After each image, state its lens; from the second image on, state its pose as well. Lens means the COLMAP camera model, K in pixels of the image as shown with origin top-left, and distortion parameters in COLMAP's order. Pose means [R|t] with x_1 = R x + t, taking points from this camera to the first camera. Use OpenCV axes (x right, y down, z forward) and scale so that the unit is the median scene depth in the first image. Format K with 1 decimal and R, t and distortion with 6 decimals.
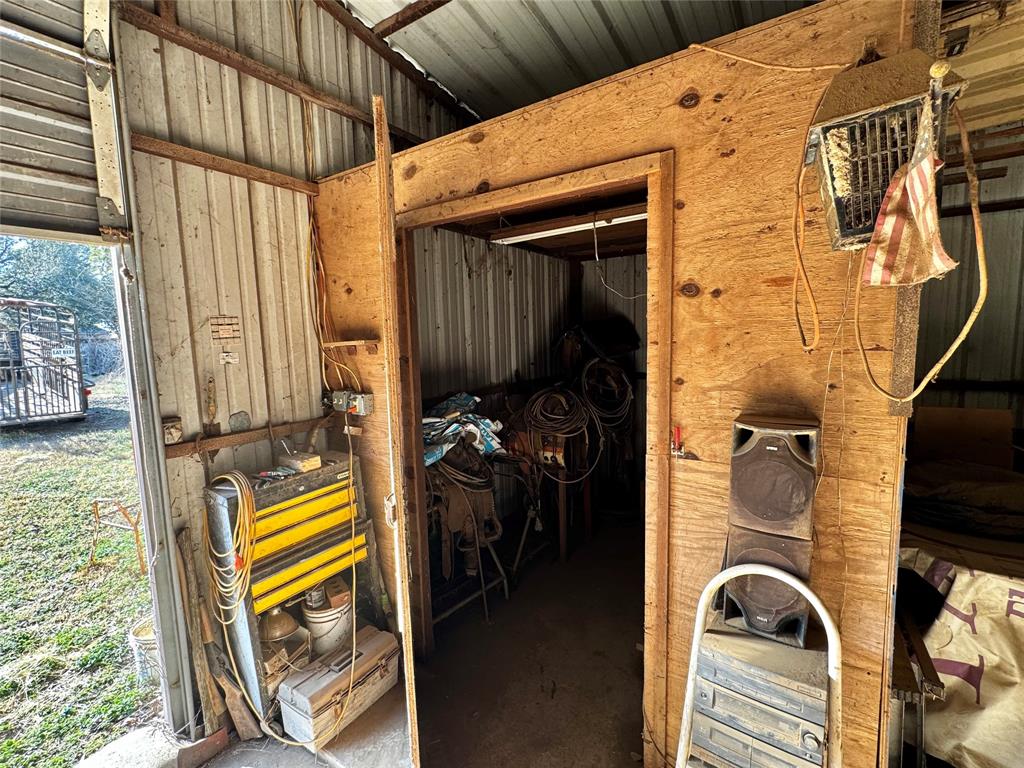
lens RADIAL K [[465.3, 0, 512.0], [0, 465.3, 384.0], [0, 0, 1]] dist [-0.002840, -0.000224]
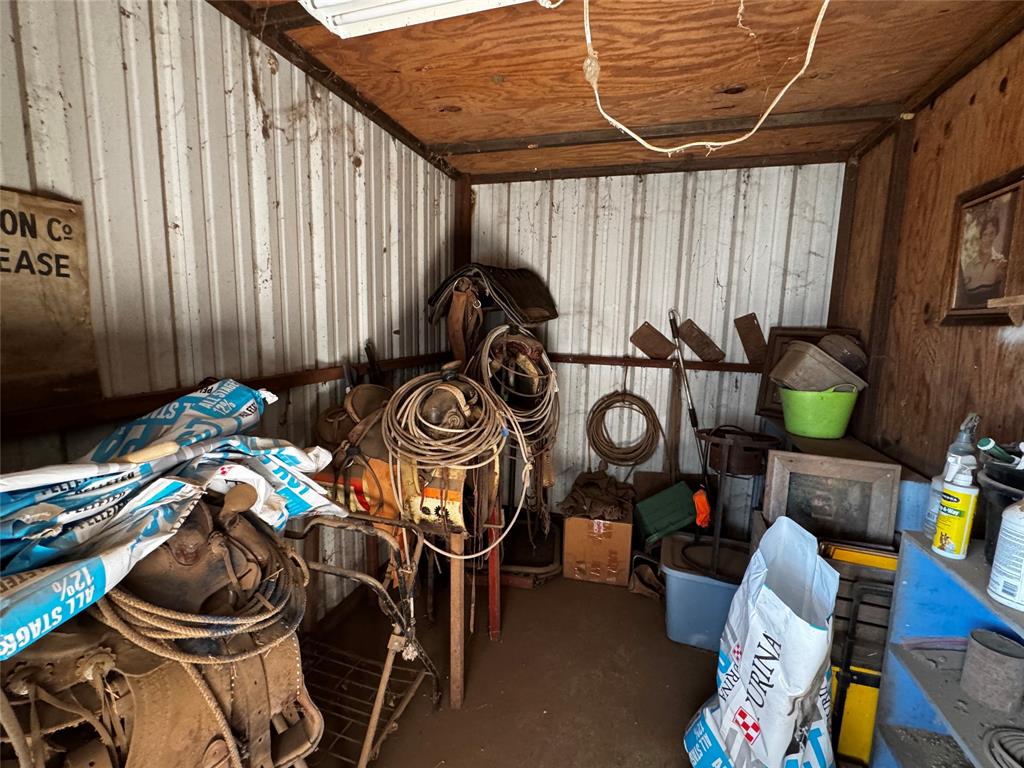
lens RADIAL K [[465.3, 0, 512.0], [0, 465.3, 384.0], [0, 0, 1]] dist [-0.002840, -0.000224]
pose [[0.954301, 0.010467, 0.298665, 0.009365], [-0.019631, 0.999424, 0.027699, 0.004789], [-0.298203, -0.032297, 0.953956, 0.479195]]
